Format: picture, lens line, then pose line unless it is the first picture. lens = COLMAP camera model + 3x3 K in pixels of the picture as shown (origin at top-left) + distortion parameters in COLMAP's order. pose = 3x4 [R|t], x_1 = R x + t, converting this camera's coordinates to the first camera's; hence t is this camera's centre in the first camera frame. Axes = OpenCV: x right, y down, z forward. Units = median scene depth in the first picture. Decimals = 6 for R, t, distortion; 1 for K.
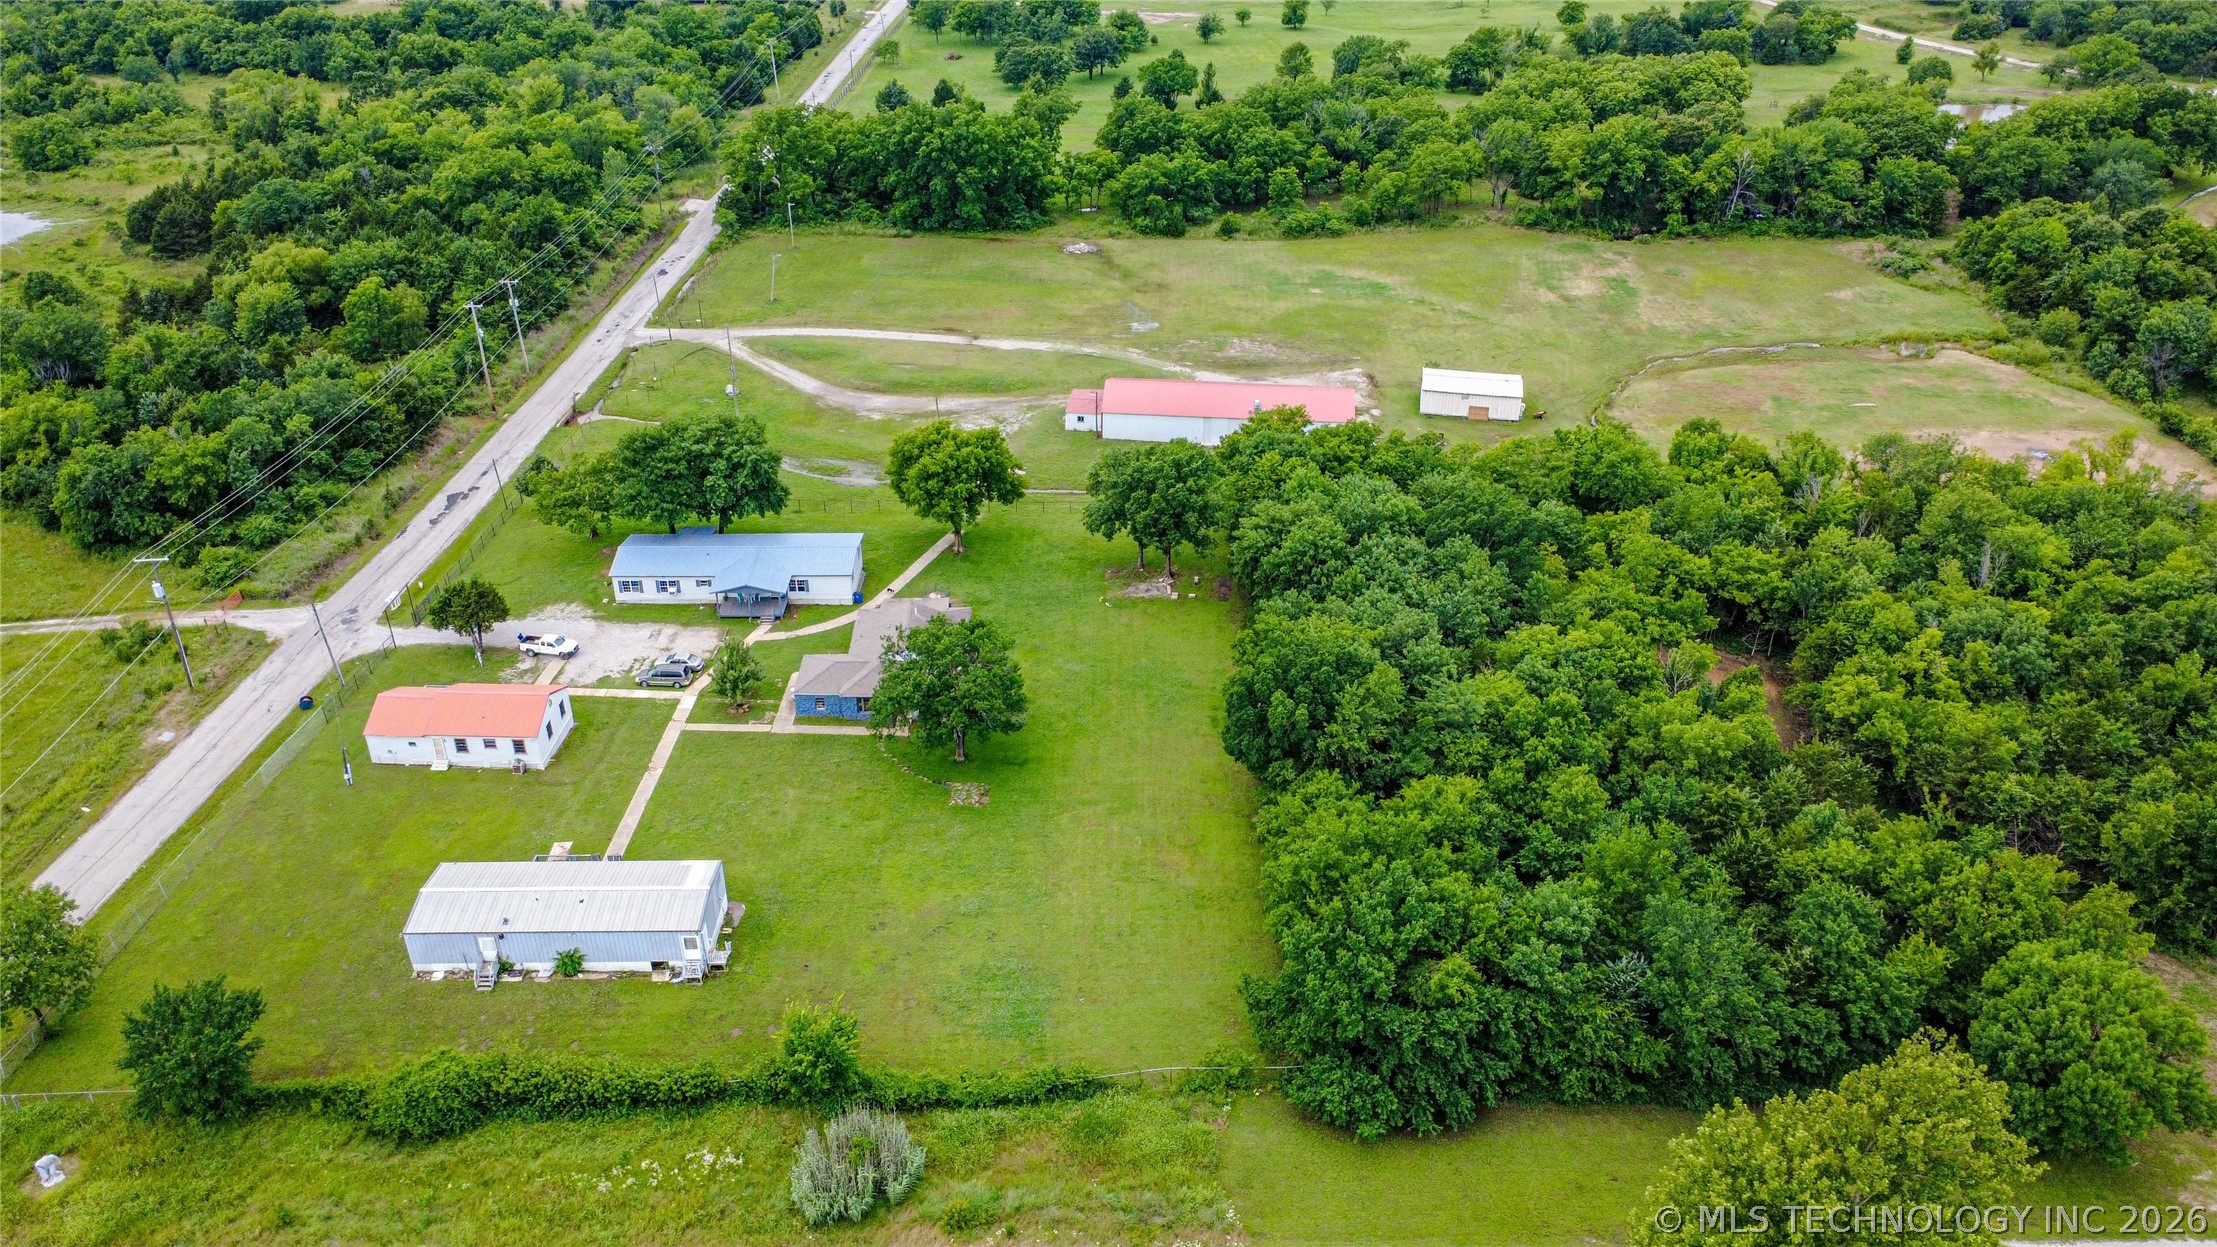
lens RADIAL K [[1606.4, 0, 1110.3], [0, 1606.4, 632.0], [0, 0, 1]] dist [-0.003528, 0.005781]
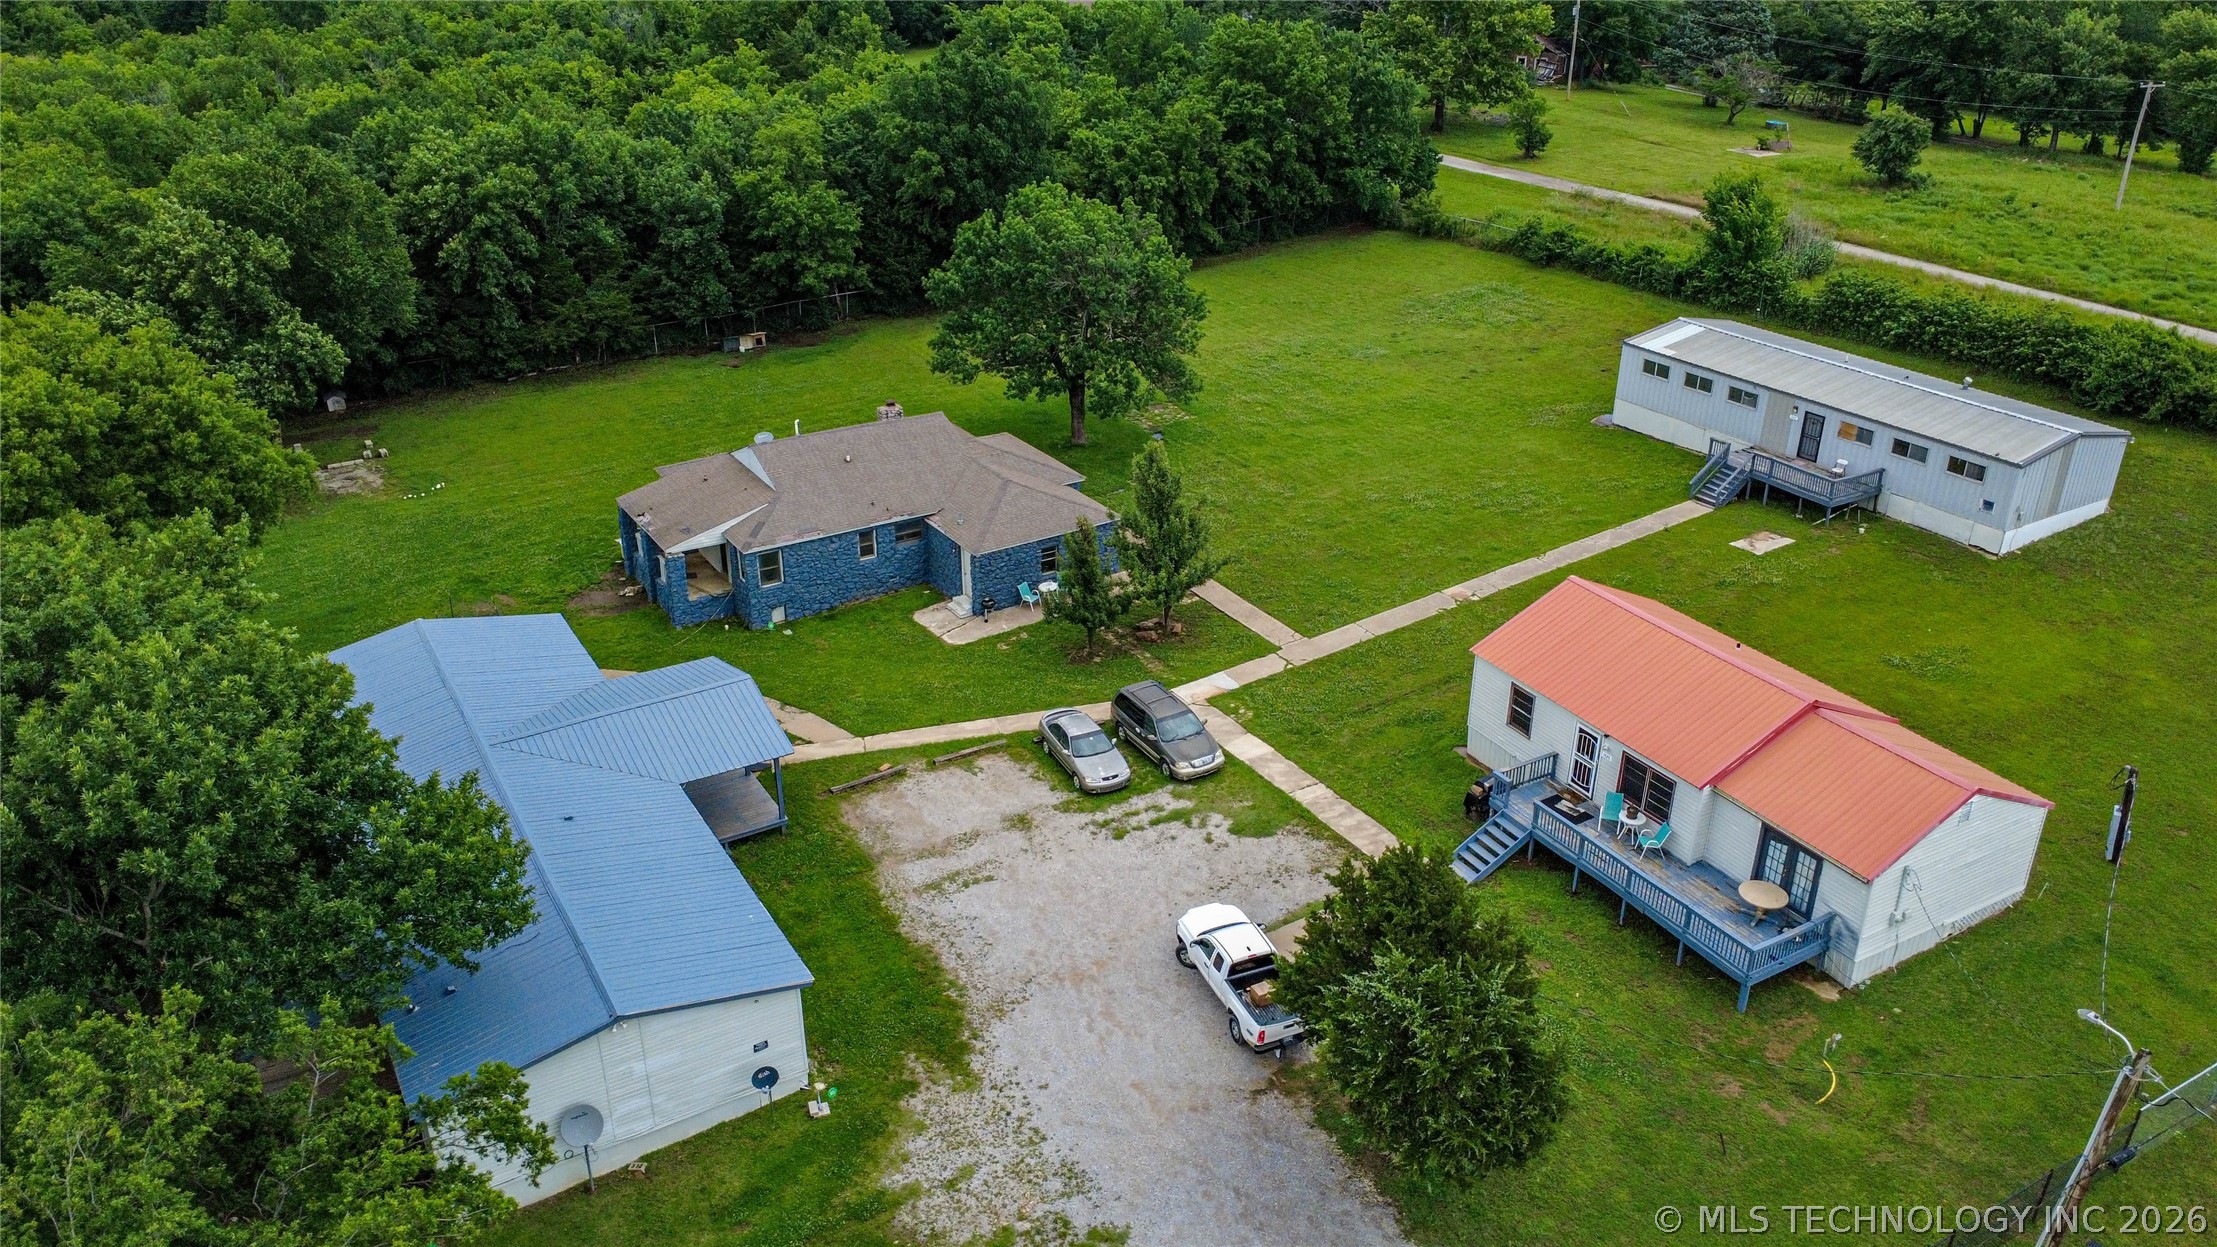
lens RADIAL K [[1606.4, 0, 1110.3], [0, 1606.4, 632.0], [0, 0, 1]] dist [-0.003528, 0.005781]
pose [[-0.504618, -0.380827, 0.774810, -0.502849], [0.429708, 0.667603, 0.607994, -0.198369], [-0.748806, 0.639747, -0.173240, 0.974579]]
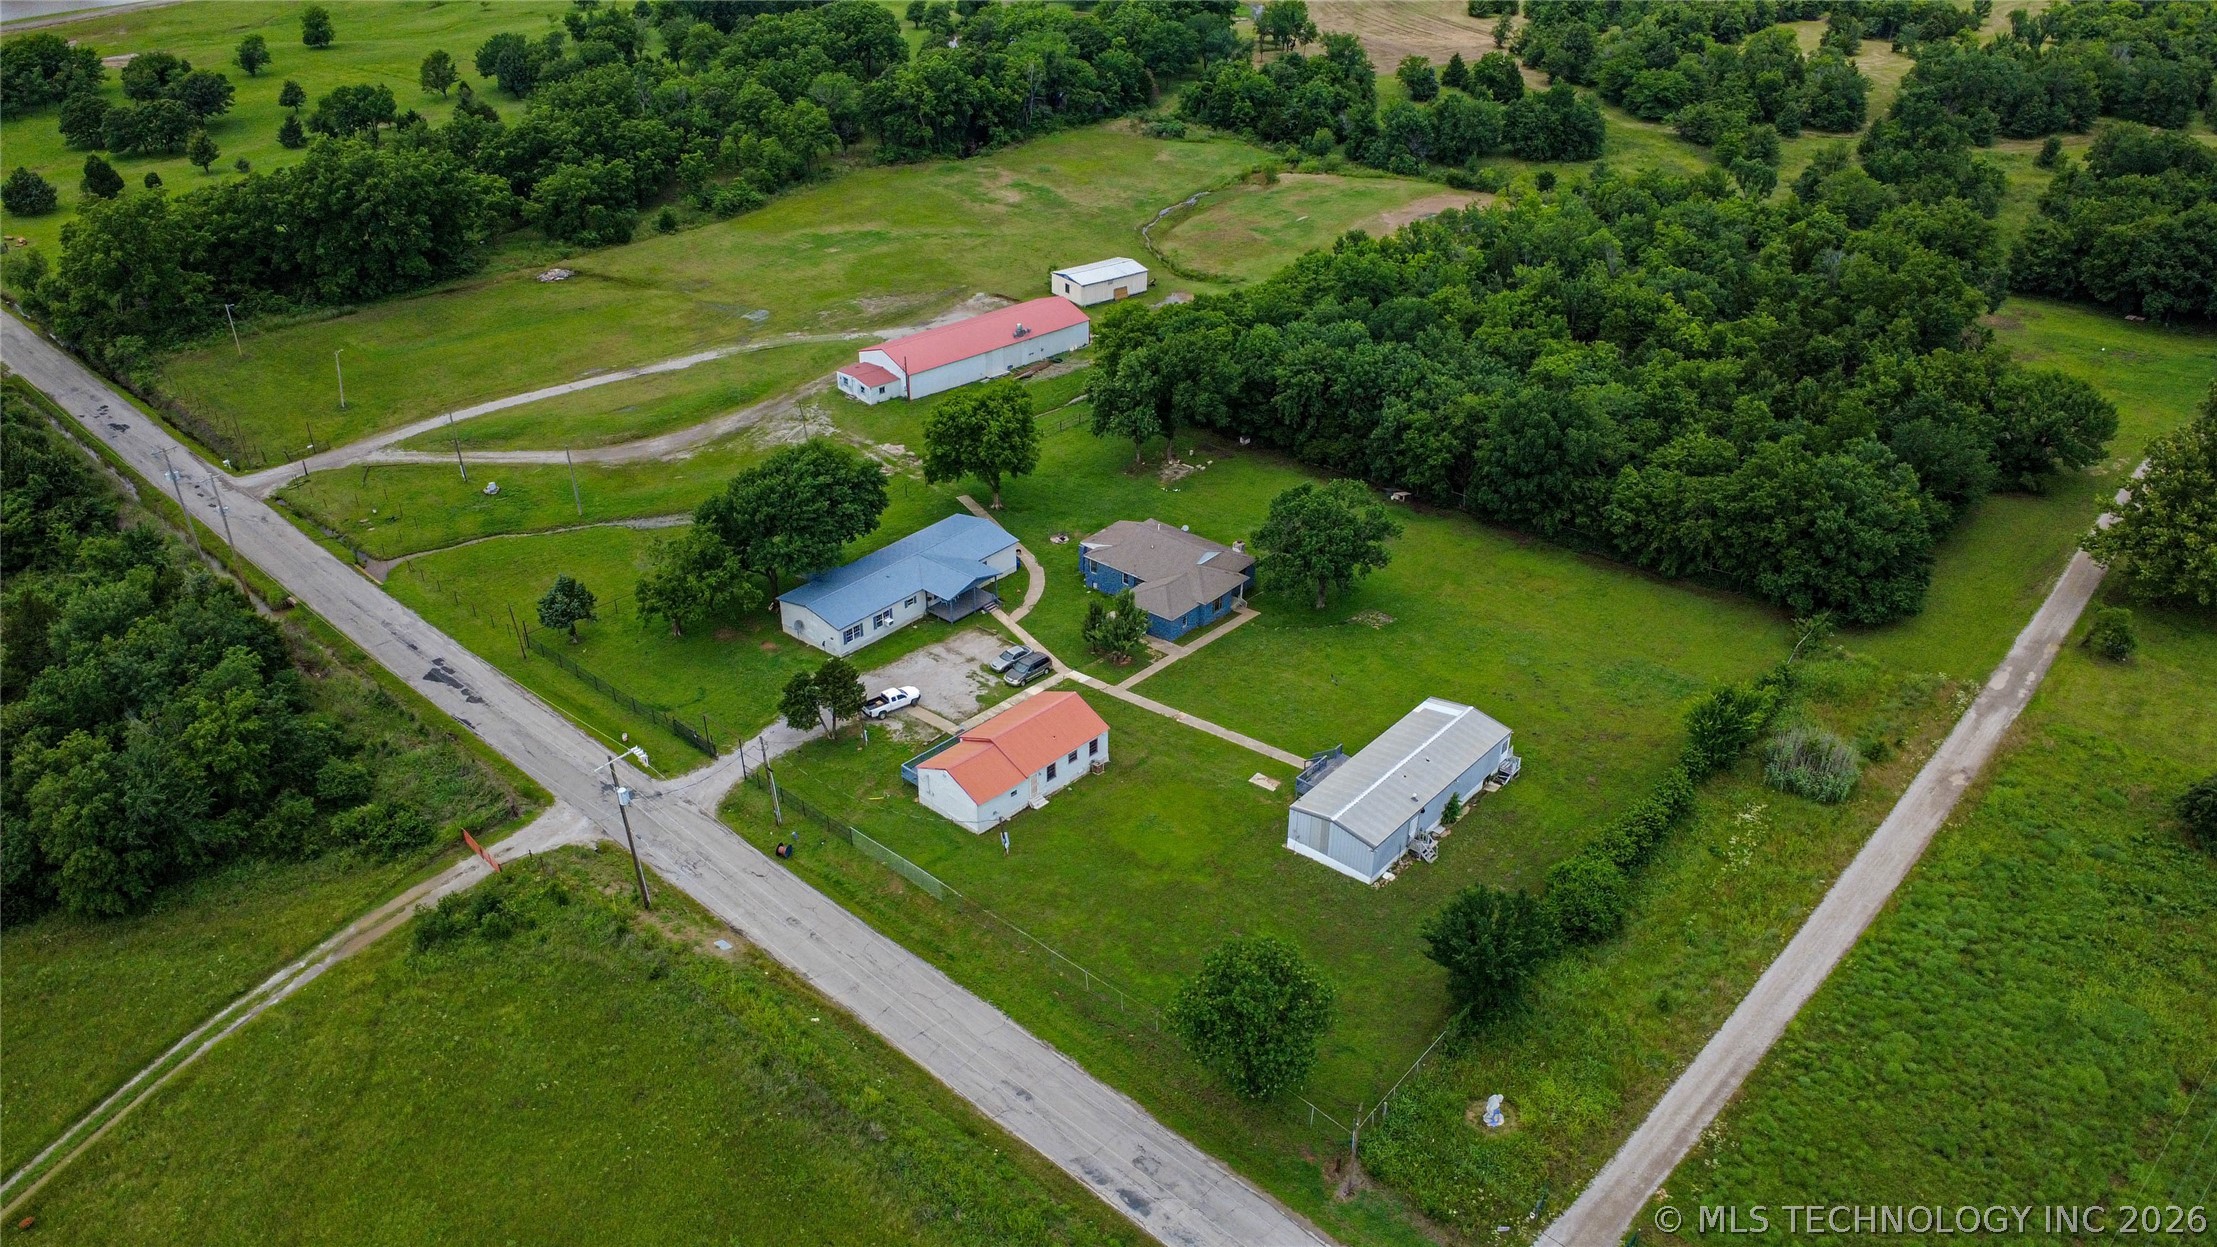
lens RADIAL K [[1614.3, 0, 1109.0], [0, 1614.3, 619.5], [0, 0, 1]] dist [-0.003936, 0.003098]
pose [[0.668821, -0.373597, 0.642731, -0.807222], [0.373937, 0.916287, 0.143490, -0.116315], [-0.642534, 0.144372, 0.752534, 0.192868]]
